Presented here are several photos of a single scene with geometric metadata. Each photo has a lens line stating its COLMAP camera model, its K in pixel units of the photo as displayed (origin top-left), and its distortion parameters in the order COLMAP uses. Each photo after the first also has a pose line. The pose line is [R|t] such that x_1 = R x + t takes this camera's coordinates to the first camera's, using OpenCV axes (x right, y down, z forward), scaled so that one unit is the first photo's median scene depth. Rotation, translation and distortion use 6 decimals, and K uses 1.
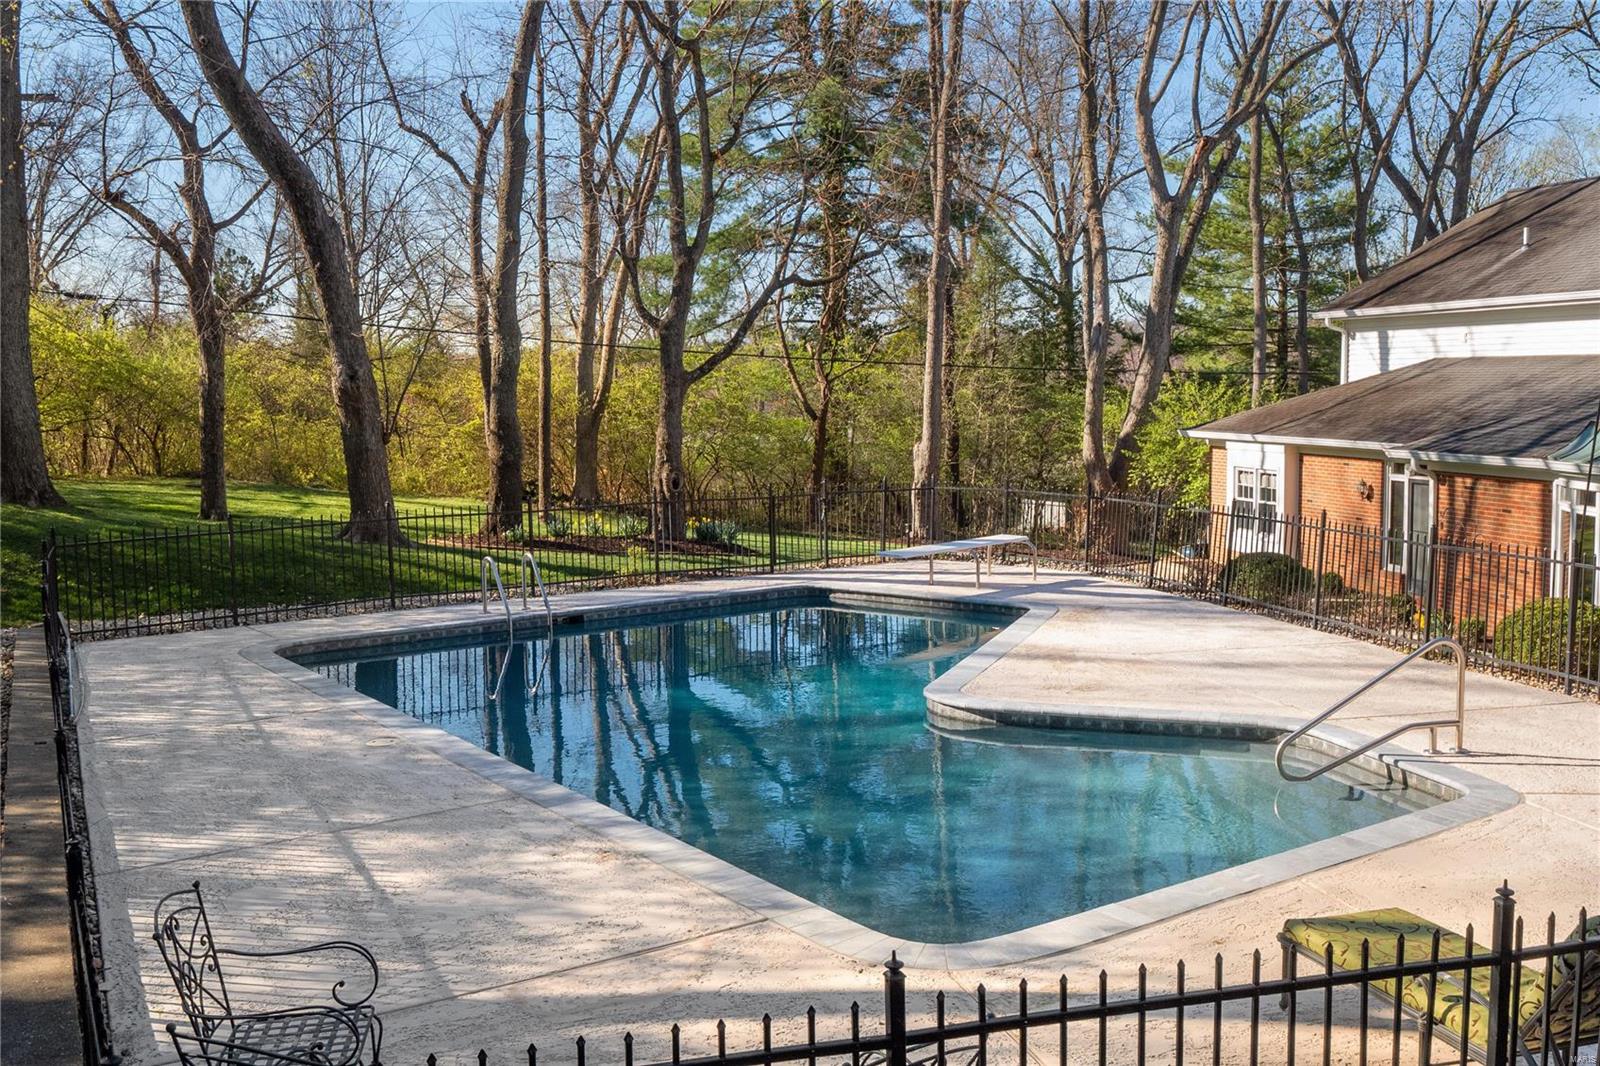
lens RADIAL K [[1586.7, 0, 801.1], [0, 1586.7, 500.7], [0, 0, 1]] dist [0.127833, -0.266087]
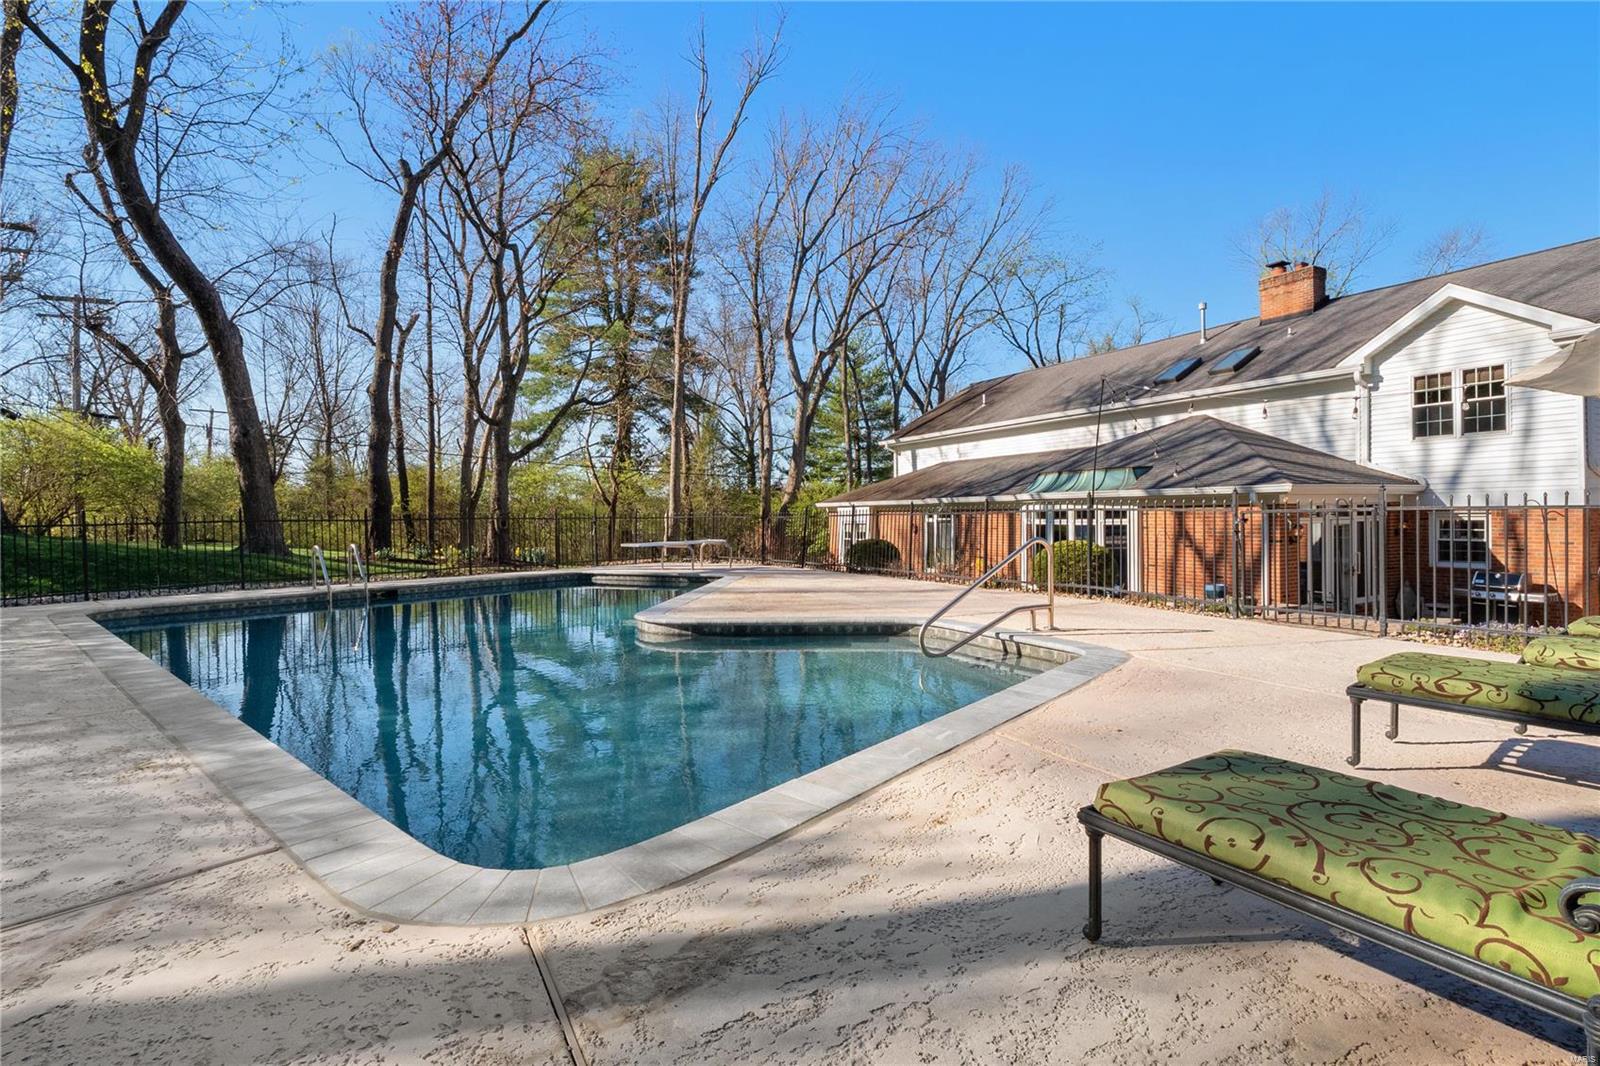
lens RADIAL K [[785.4, 0, 803.4], [0, 785.4, 510.5], [0, 0, 1]] dist [-0.004029, -0.001145]
pose [[0.973875, -0.004662, 0.227035, 0.025824], [0.023349, 0.996546, -0.079693, 0.035012], [-0.225880, 0.082912, 0.970620, 0.142171]]
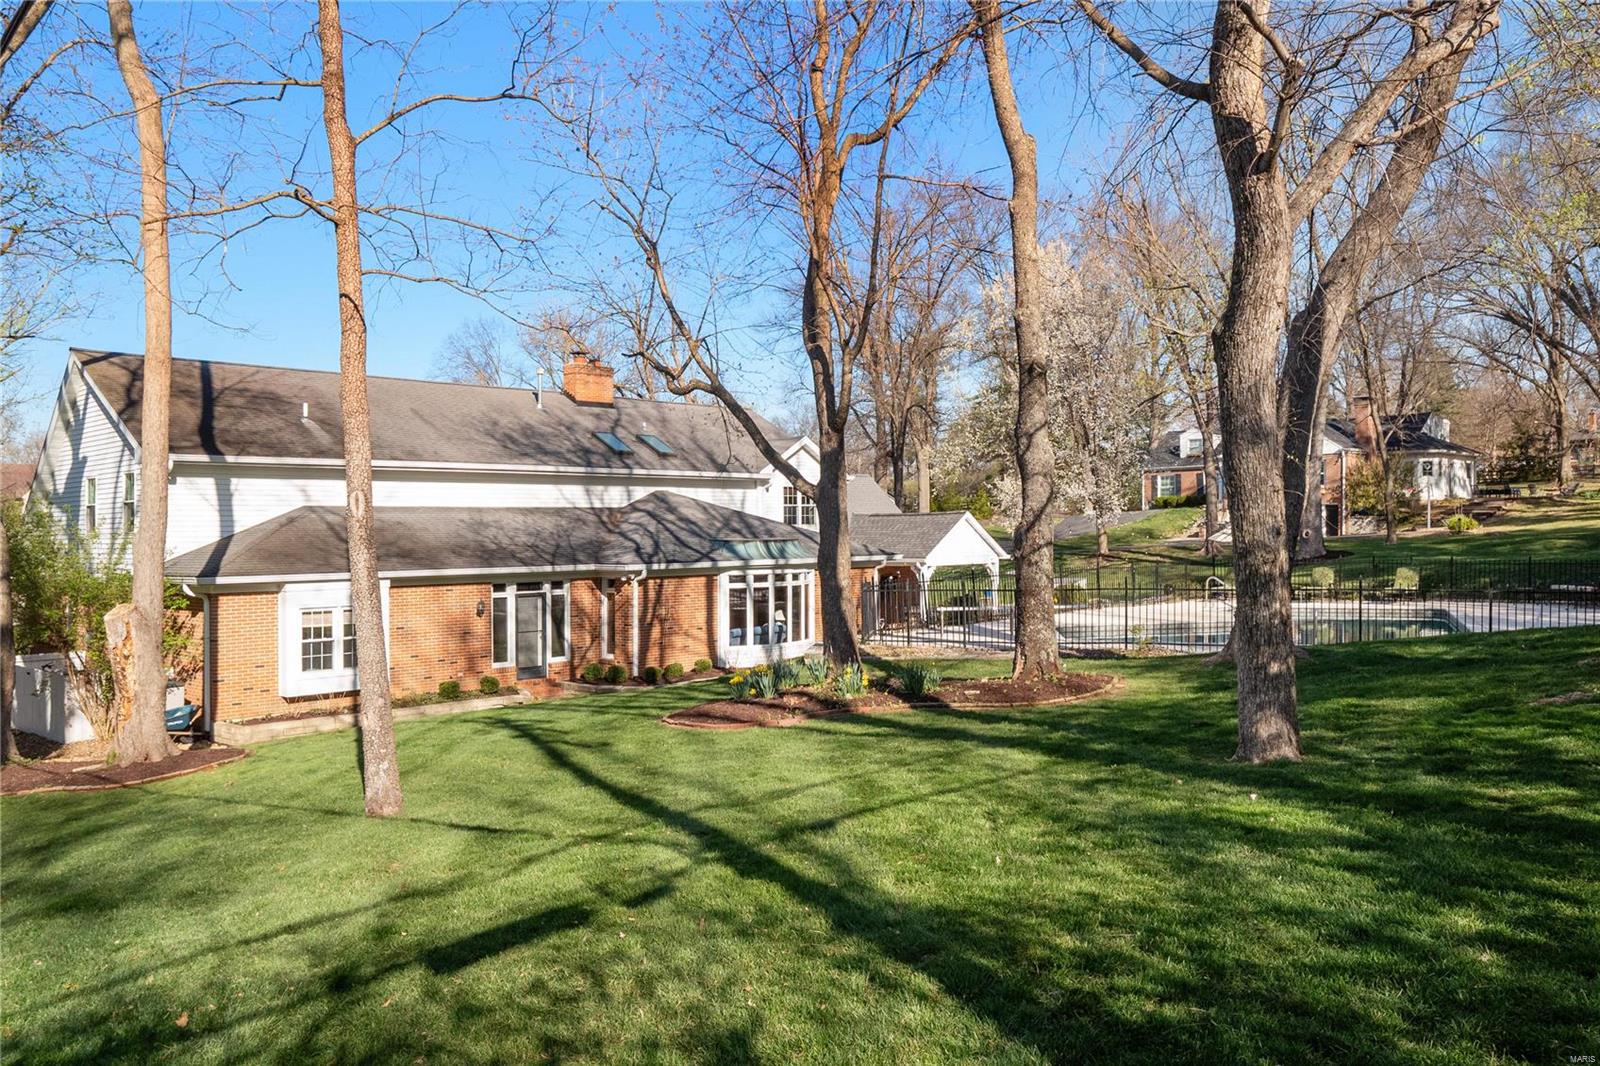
lens RADIAL K [[1217.8, 0, 837.8], [0, 1217.8, 536.5], [0, 0, 1]] dist [-0.001375, -0.000357]
pose [[-0.529309, 0.016513, 0.848268, -0.509798], [0.086465, 0.995655, 0.034571, -0.059964], [-0.844012, 0.091644, -0.528437, 1.062995]]
